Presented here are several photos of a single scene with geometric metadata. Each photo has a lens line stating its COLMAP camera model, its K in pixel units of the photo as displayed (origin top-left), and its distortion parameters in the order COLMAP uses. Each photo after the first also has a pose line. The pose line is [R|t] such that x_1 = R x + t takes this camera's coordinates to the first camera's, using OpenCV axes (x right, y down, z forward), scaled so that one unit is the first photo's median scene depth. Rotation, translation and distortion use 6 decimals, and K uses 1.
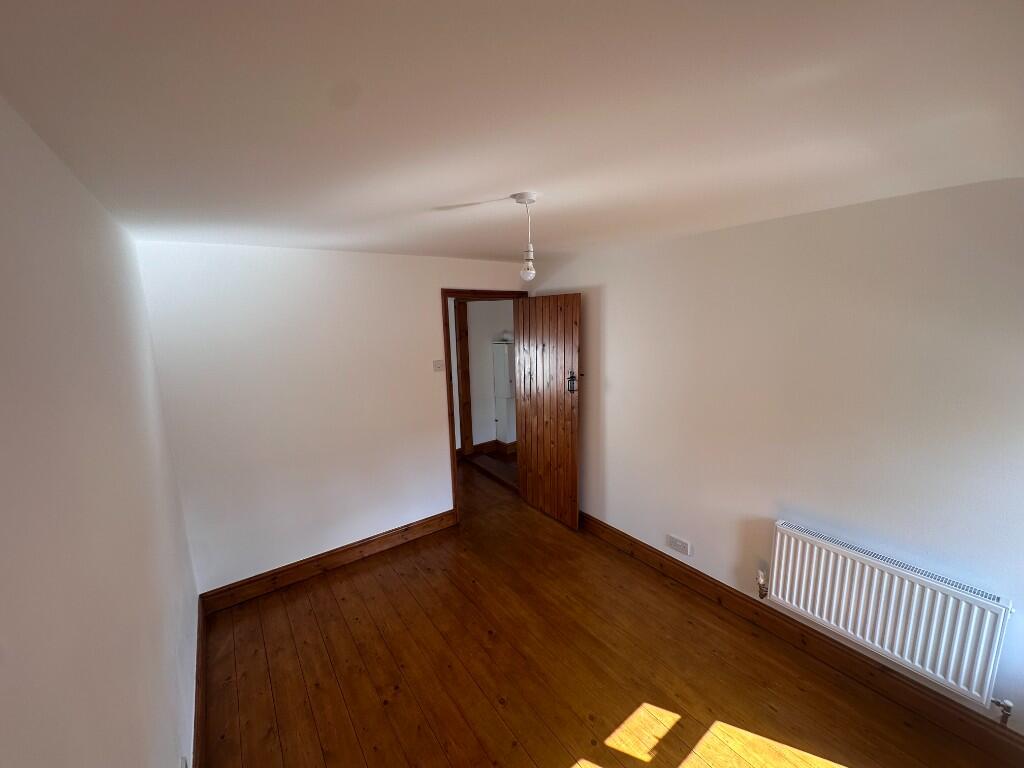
lens RADIAL K [[406.8, 0, 511.5], [0, 406.8, 383.8], [0, 0, 1]] dist [-0.000817, -0.000072]
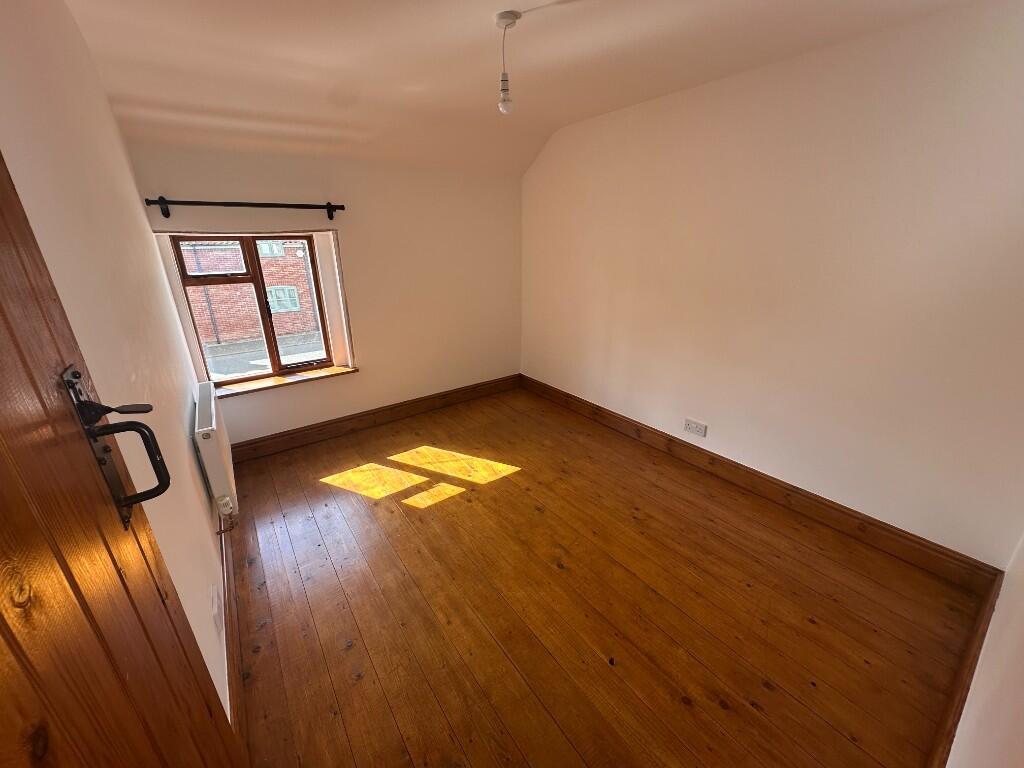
lens RADIAL K [[406.8, 0, 511.5], [0, 406.8, 383.8], [0, 0, 1]] dist [-0.000817, -0.000072]
pose [[-0.999238, 0.034242, 0.018749, 0.019555], [0.039036, 0.870304, 0.490965, -0.118432], [0.000494, 0.491323, -0.870977, 1.602364]]
